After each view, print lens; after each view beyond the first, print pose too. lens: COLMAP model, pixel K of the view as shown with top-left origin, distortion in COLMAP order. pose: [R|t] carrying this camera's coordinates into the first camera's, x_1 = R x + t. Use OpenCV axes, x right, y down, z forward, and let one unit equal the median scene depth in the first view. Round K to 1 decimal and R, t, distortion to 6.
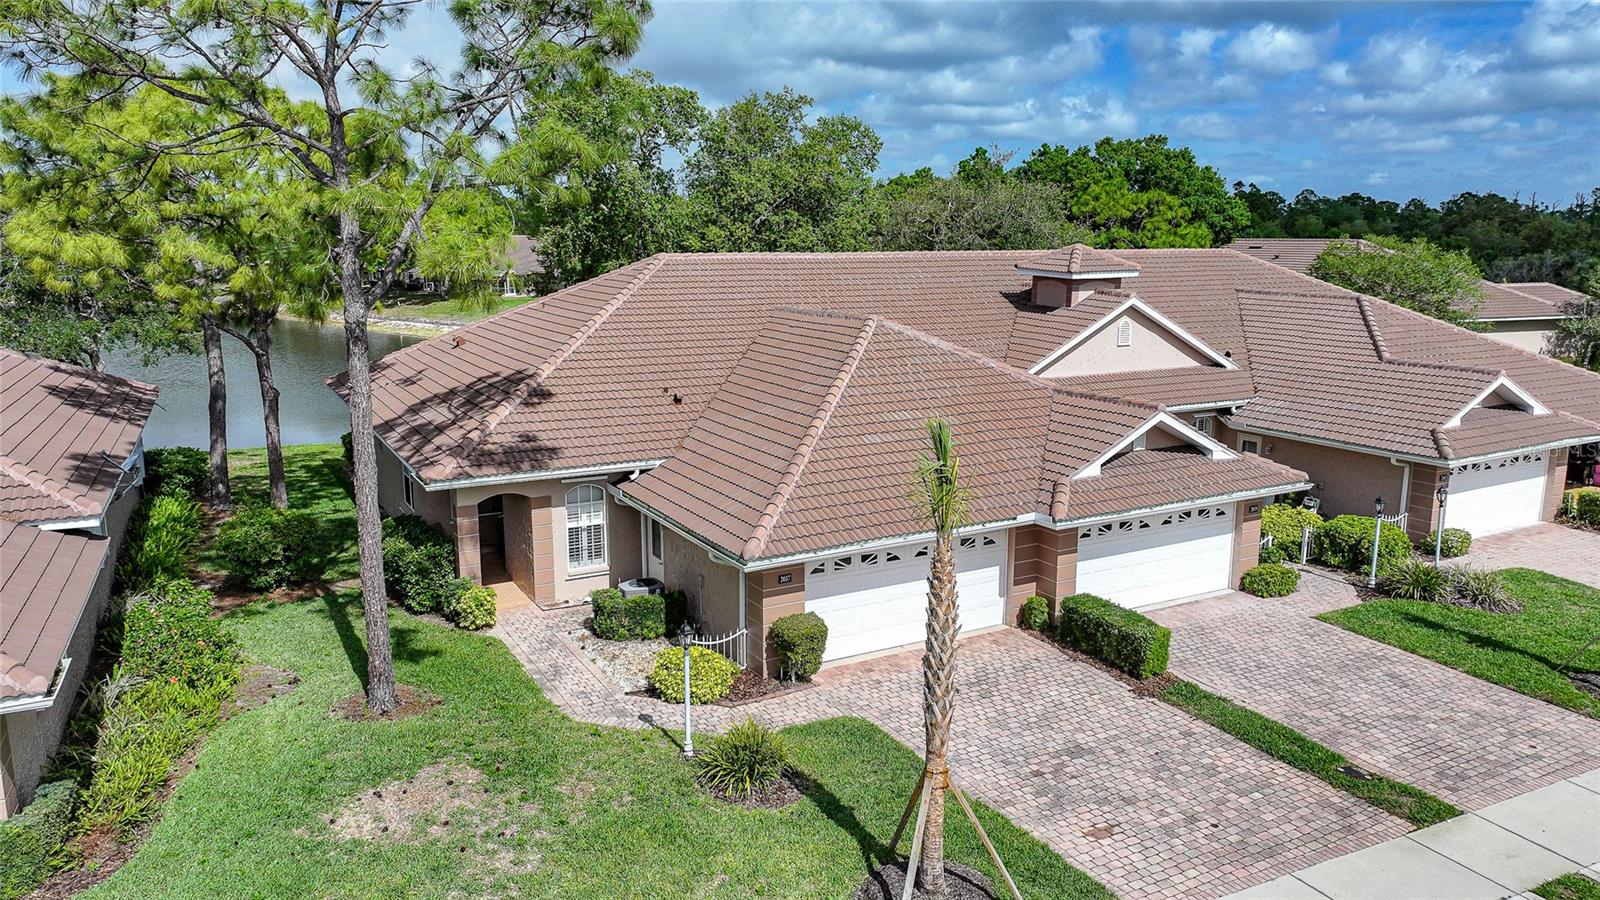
lens RADIAL K [[1122.3, 0, 803.6], [0, 1122.3, 453.6], [0, 0, 1]] dist [-0.004039, 0.022061]
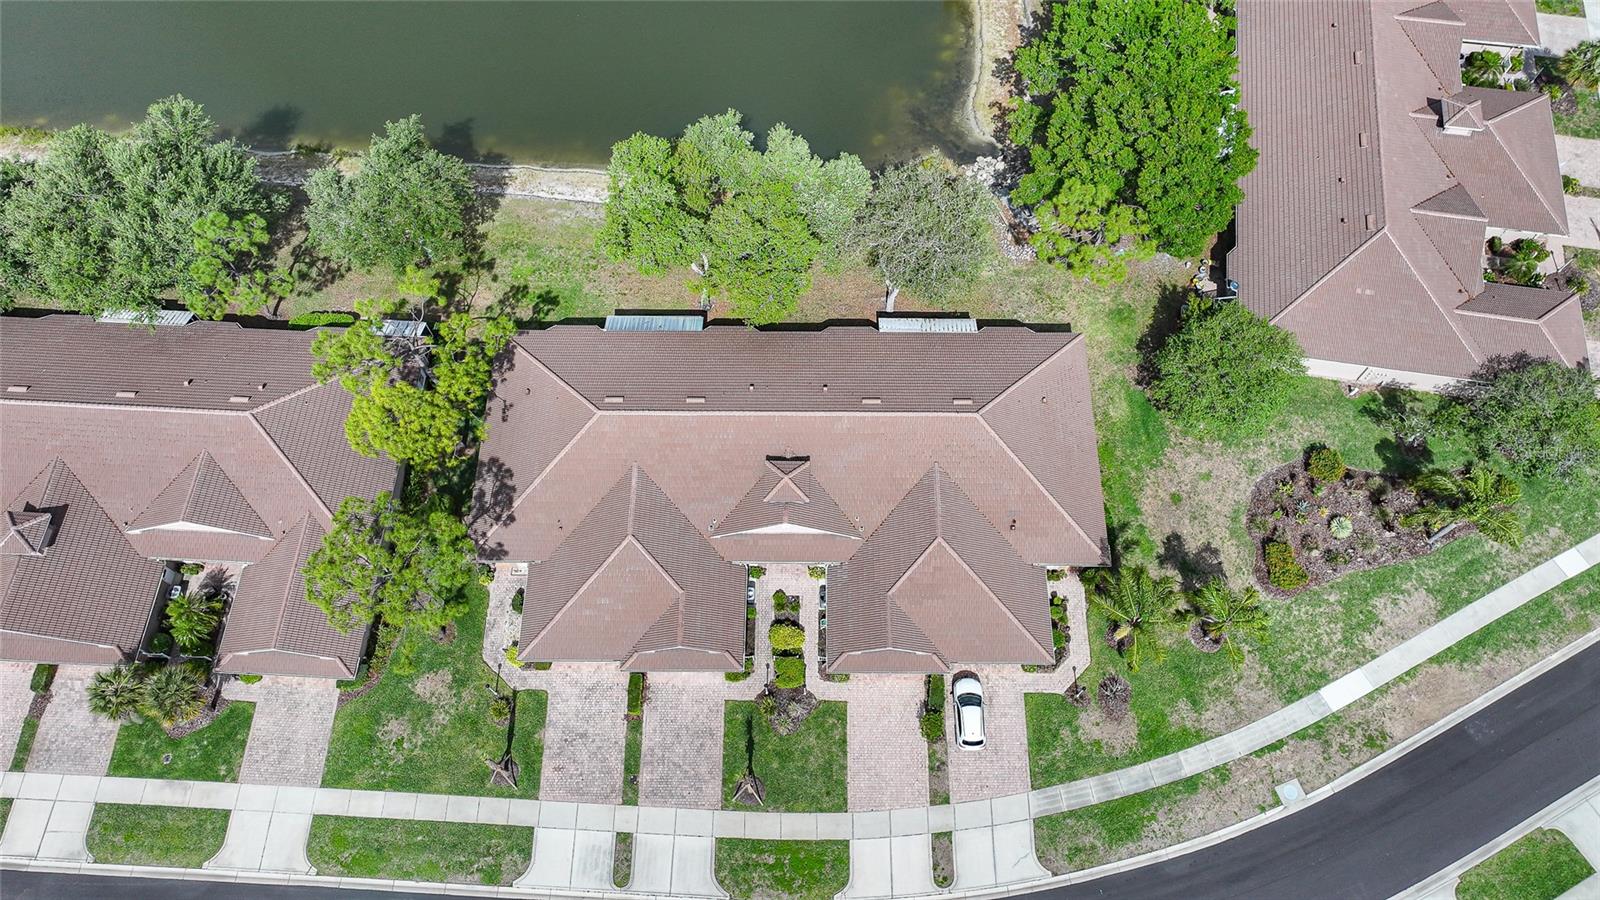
lens RADIAL K [[1106.3, 0, 800.0], [0, 1106.3, 450.0], [0, 0, 1]] dist [-0.000712, 0.005648]
pose [[0.869360, 0.443607, -0.217775, 1.115022], [-0.089279, 0.574416, 0.813680, -3.002503], [0.486048, -0.687938, 0.538979, -0.006399]]
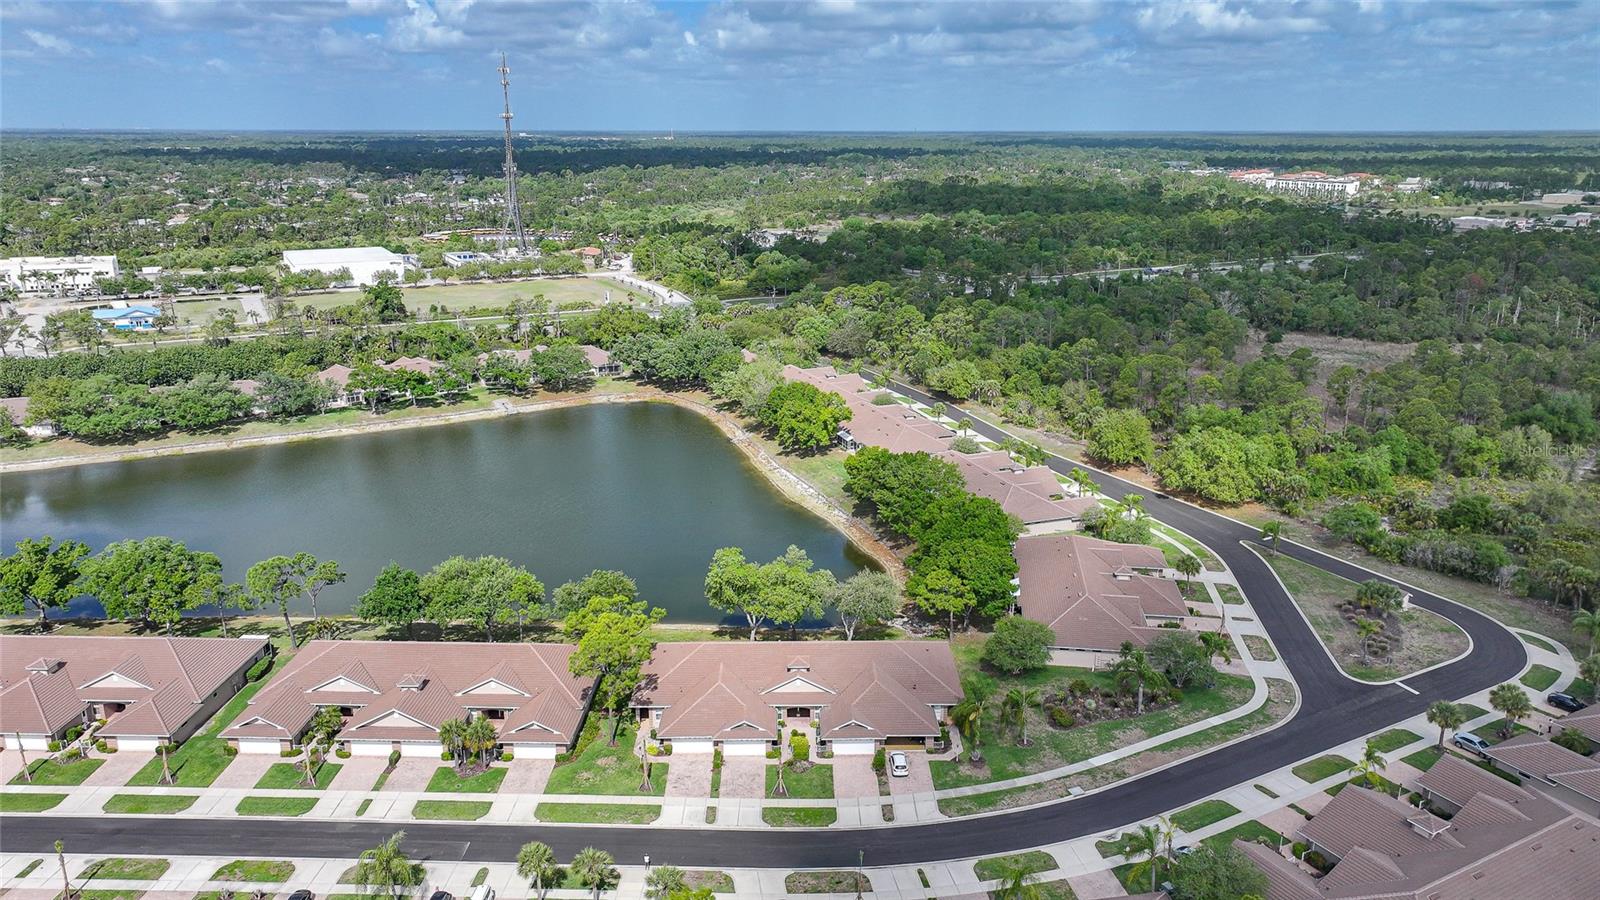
lens RADIAL K [[1122.3, 0, 803.6], [0, 1122.3, 453.6], [0, 0, 1]] dist [-0.004039, 0.022061]
pose [[0.879649, 0.131600, -0.457056, 3.323764], [-0.090953, 0.989768, 0.109936, -2.239003], [0.466847, -0.055135, 0.882618, -4.131561]]
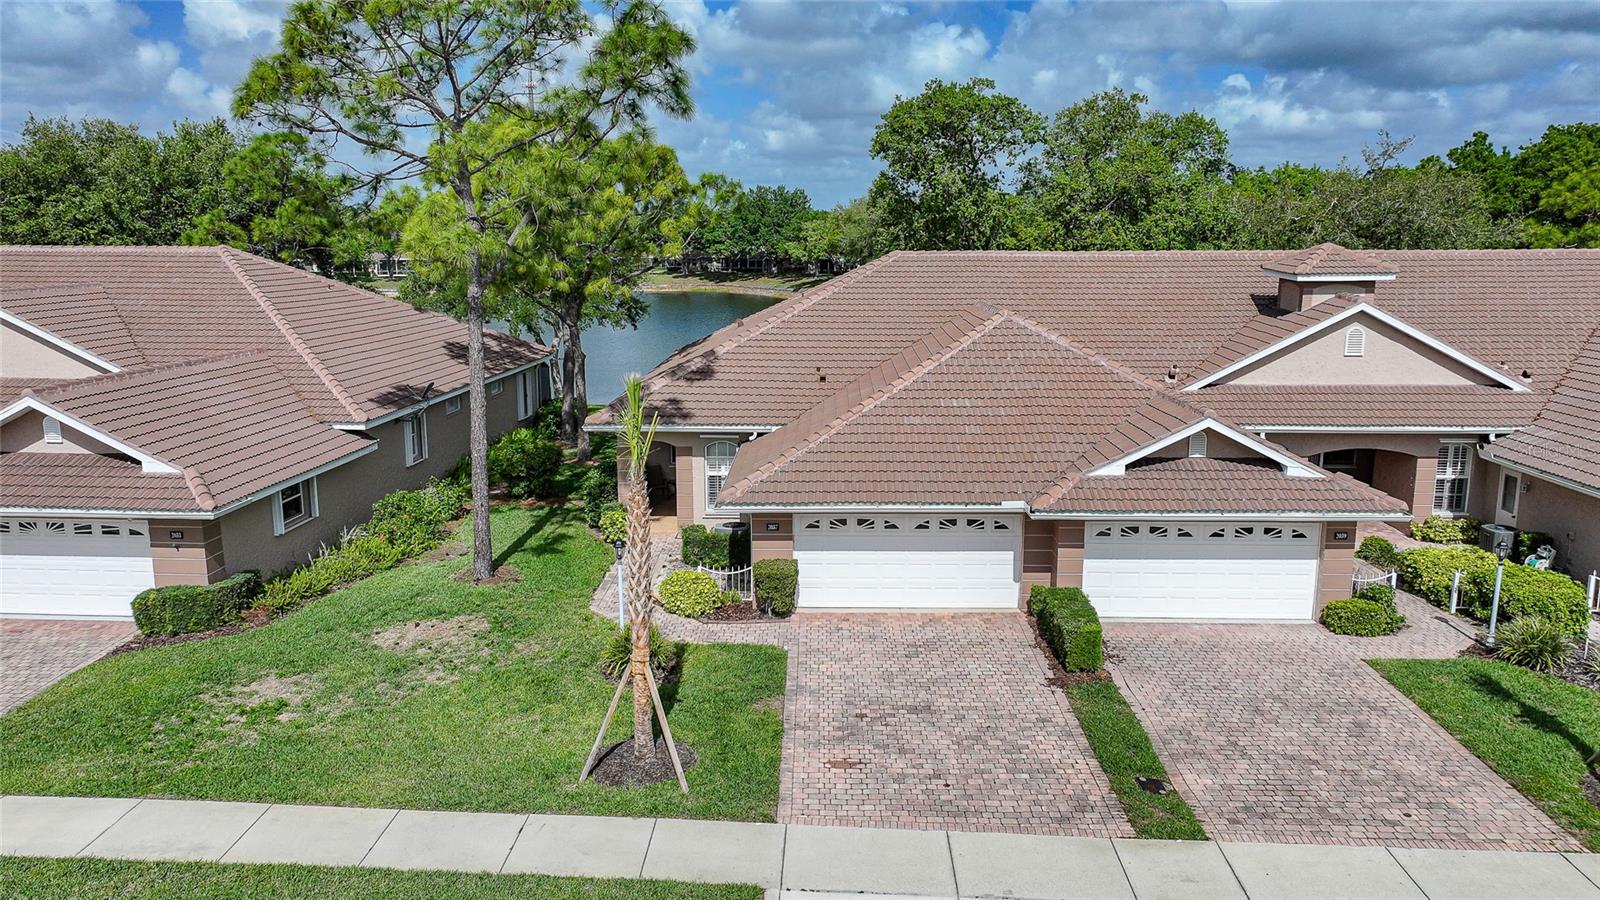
lens RADIAL K [[1122.3, 0, 803.6], [0, 1122.3, 453.6], [0, 0, 1]] dist [-0.004039, 0.022061]
pose [[0.862396, 0.095772, -0.497092, 0.577377], [-0.095494, 0.995089, 0.026048, 0.001317], [0.497146, 0.025005, 0.867307, -0.003733]]
